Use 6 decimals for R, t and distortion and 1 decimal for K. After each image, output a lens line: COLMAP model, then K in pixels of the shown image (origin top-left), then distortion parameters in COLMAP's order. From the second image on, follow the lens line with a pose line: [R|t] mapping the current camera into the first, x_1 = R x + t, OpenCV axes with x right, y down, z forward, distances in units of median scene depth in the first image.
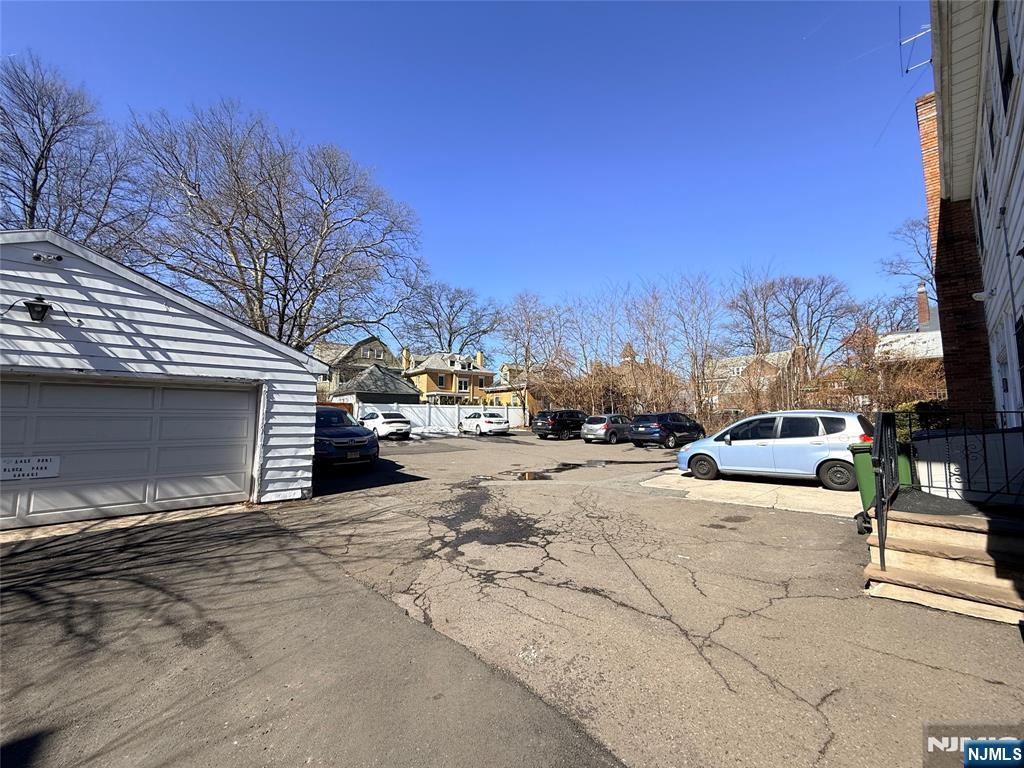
lens RADIAL K [[408.6, 0, 509.0], [0, 408.6, 386.7], [0, 0, 1]] dist [0.001146, -0.000175]
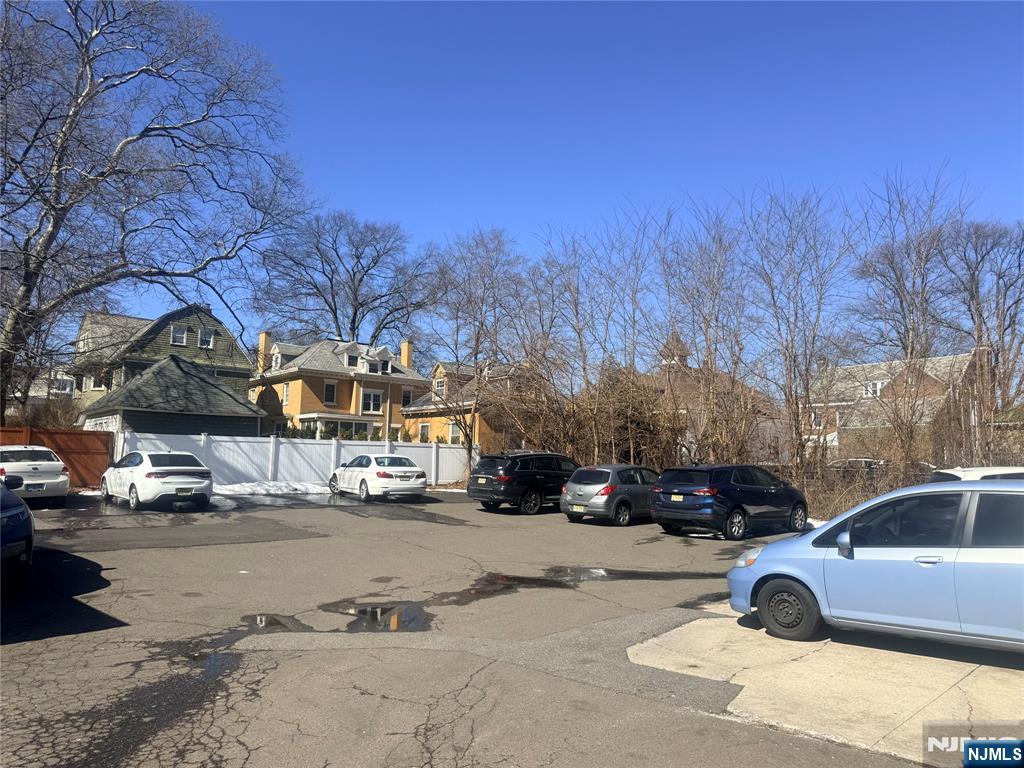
lens RADIAL K [[712.6, 0, 511.4], [0, 712.6, 391.1], [0, 0, 1]] dist [0.096136, -0.134240]
pose [[0.998705, 0.024755, 0.044455, 0.051224], [-0.023705, 0.999431, -0.023989, 0.000674], [-0.045024, 0.022904, 0.998723, 0.088985]]
